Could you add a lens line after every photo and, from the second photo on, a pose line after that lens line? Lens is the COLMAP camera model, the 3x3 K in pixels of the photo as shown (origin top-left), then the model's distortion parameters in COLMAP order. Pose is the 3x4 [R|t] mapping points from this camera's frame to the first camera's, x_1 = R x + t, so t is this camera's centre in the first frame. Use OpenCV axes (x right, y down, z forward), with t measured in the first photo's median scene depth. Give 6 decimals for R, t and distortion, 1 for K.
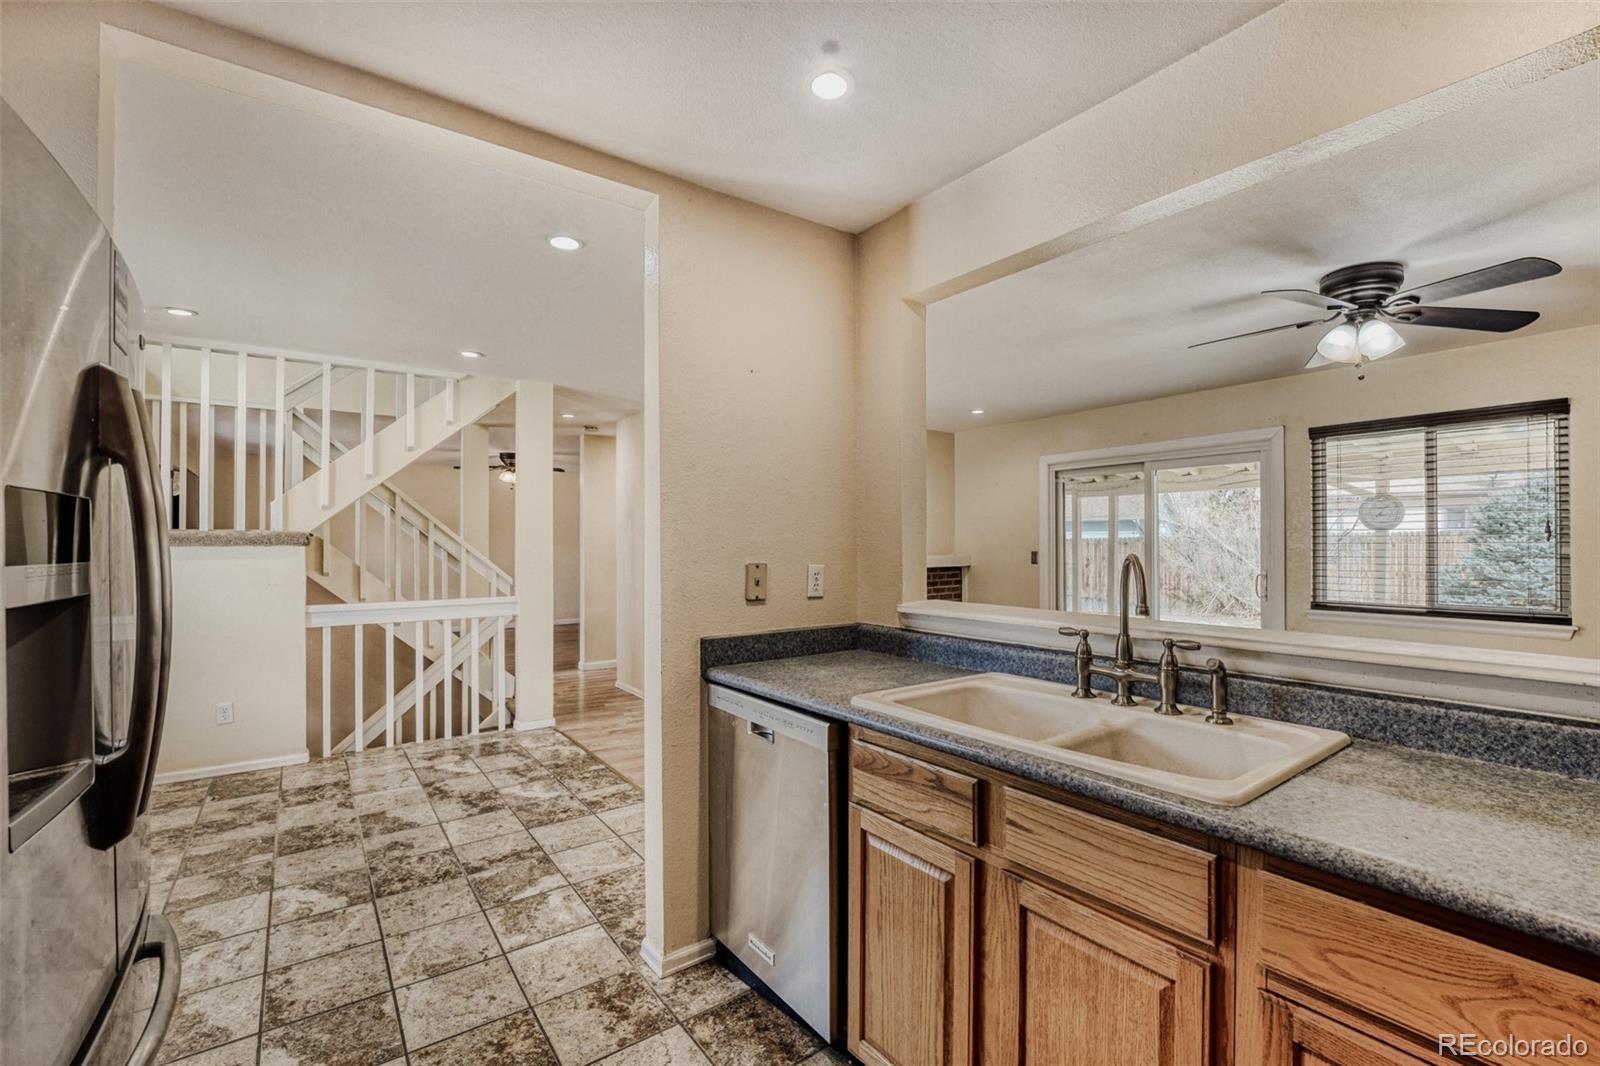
lens RADIAL K [[707.9, 0, 800.0], [0, 707.9, 527.8], [0, 0, 1]] dist [0.004573, -0.001838]
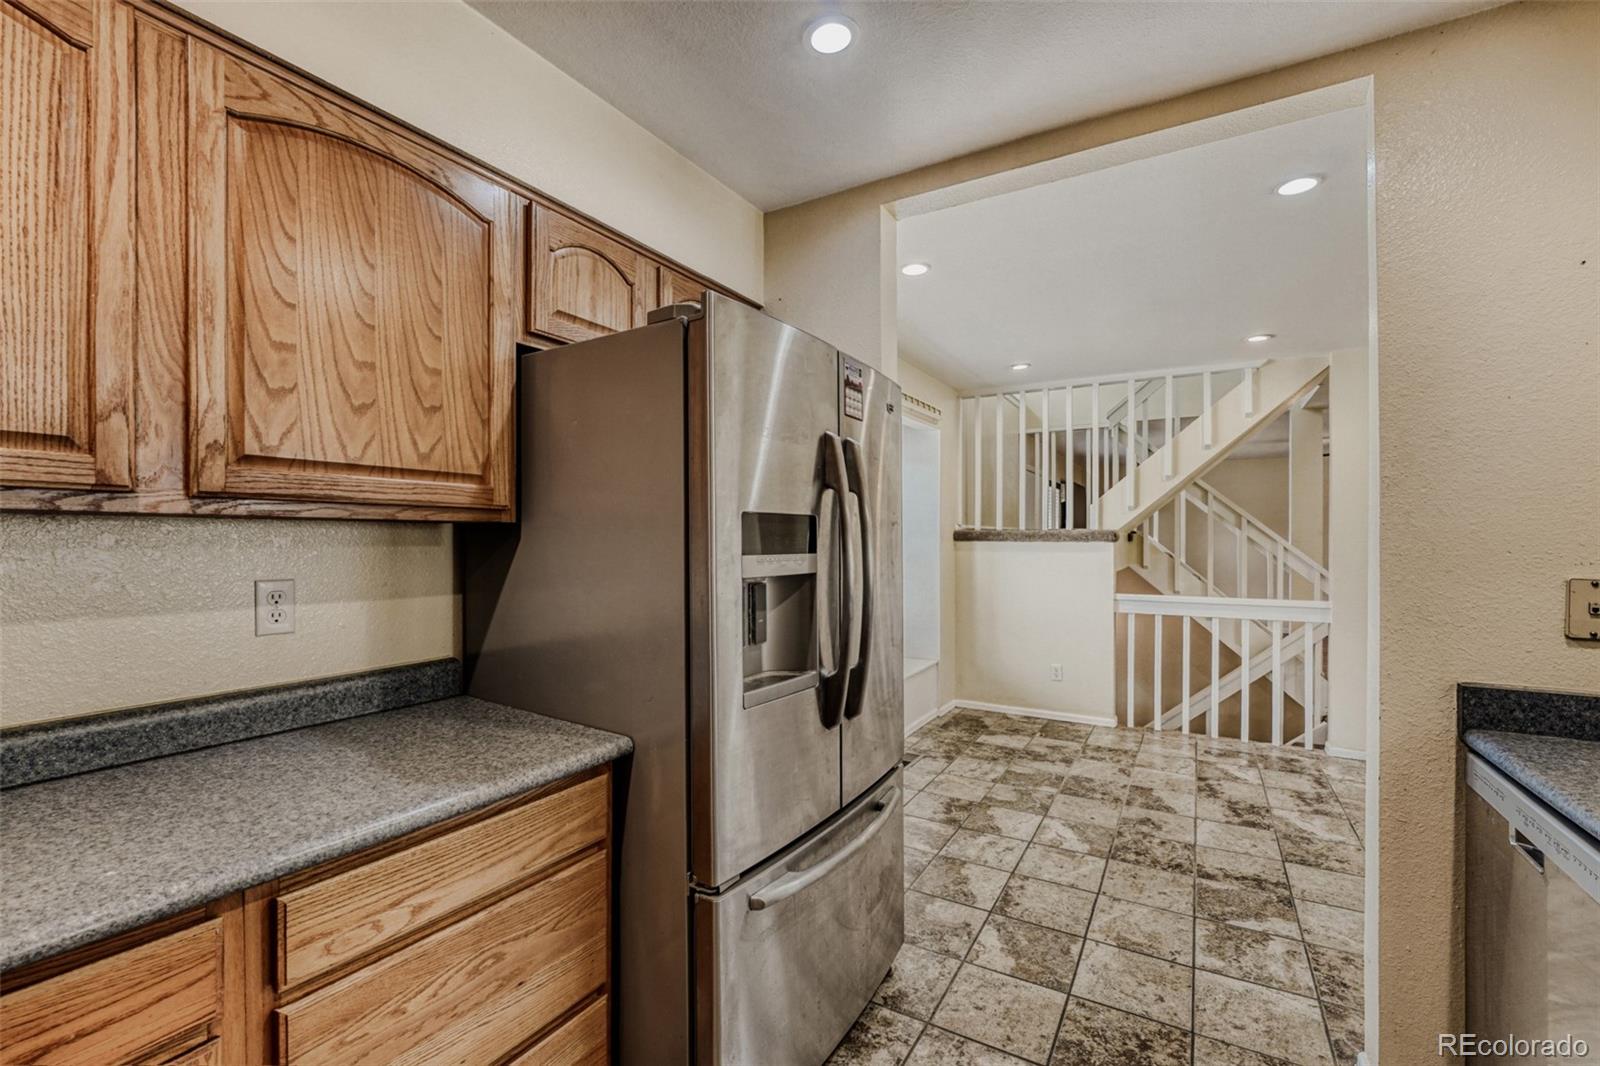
lens RADIAL K [[671.1, 0, 791.3], [0, 671.1, 544.1], [0, 0, 1]] dist [-0.020027, -0.000069]
pose [[0.397080, 0.011382, -0.917714, 0.178193], [0.016881, 0.999663, 0.019702, -0.003012], [0.917629, -0.023315, 0.396754, 0.148291]]
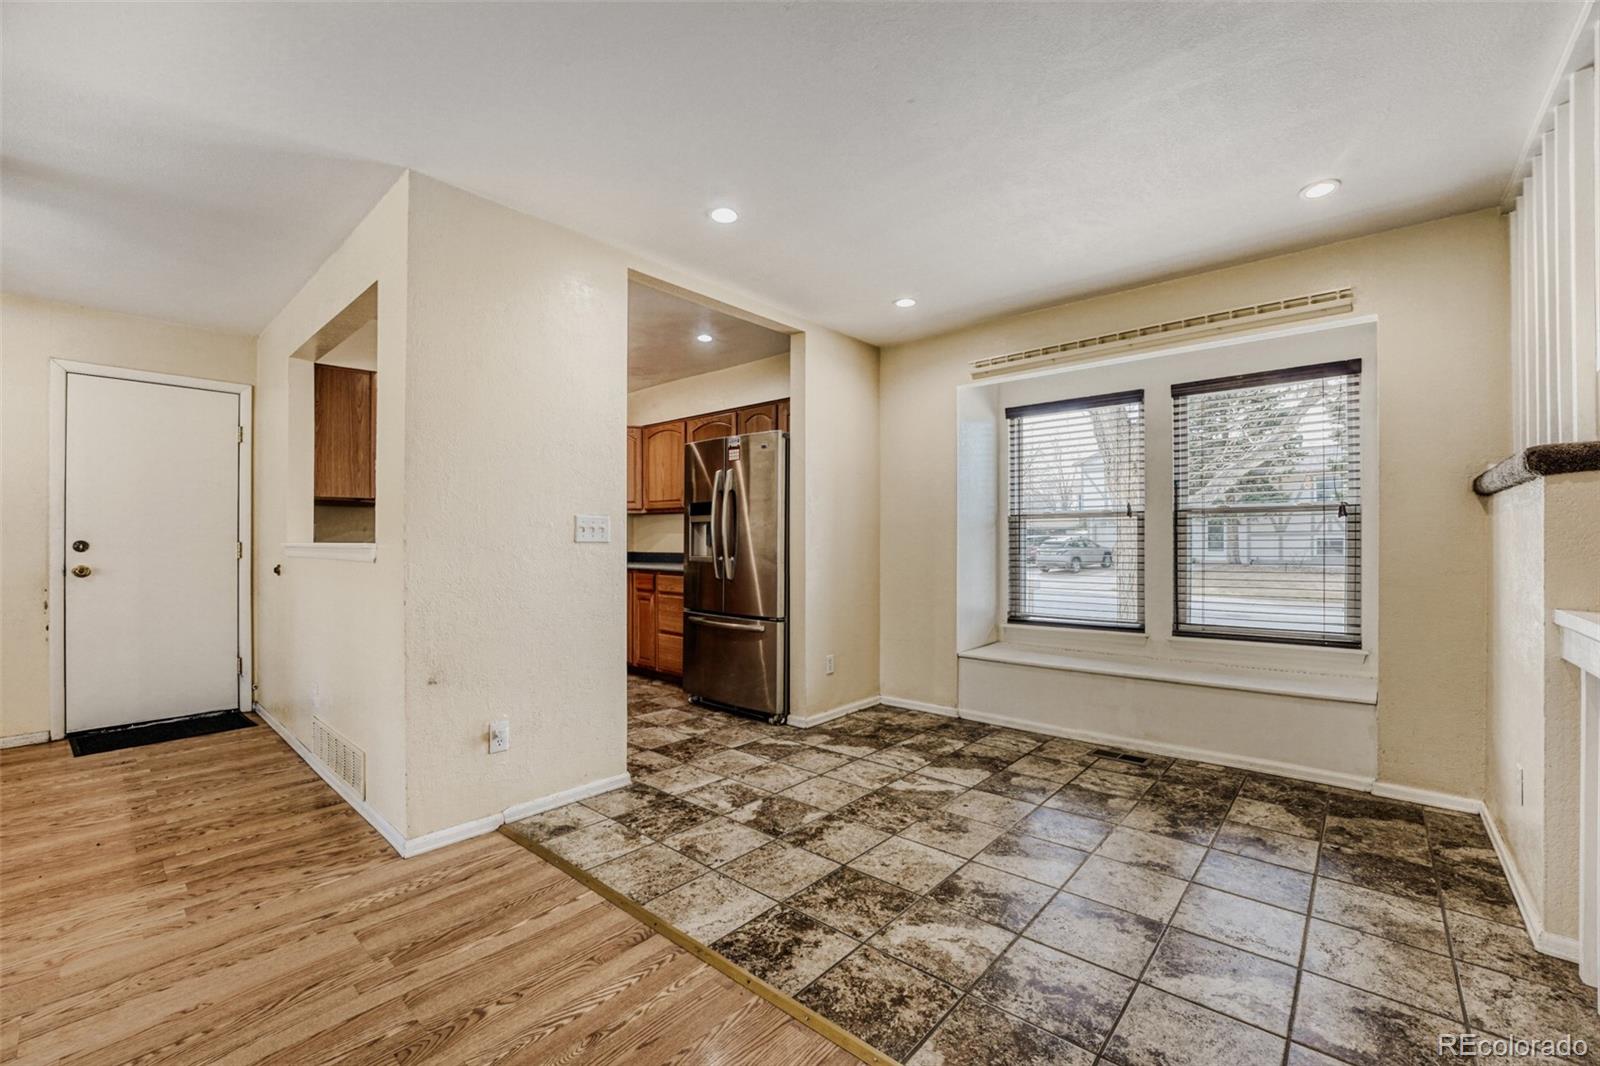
lens RADIAL K [[671.1, 0, 825.6], [0, 671.1, 539.9], [0, 0, 1]] dist [-0.020027, -0.000069]
pose [[-0.971526, 0.000773, -0.236932, -0.274525], [0.007035, 0.999648, -0.025585, 0.136639], [0.236829, -0.026523, -0.971189, 2.329900]]
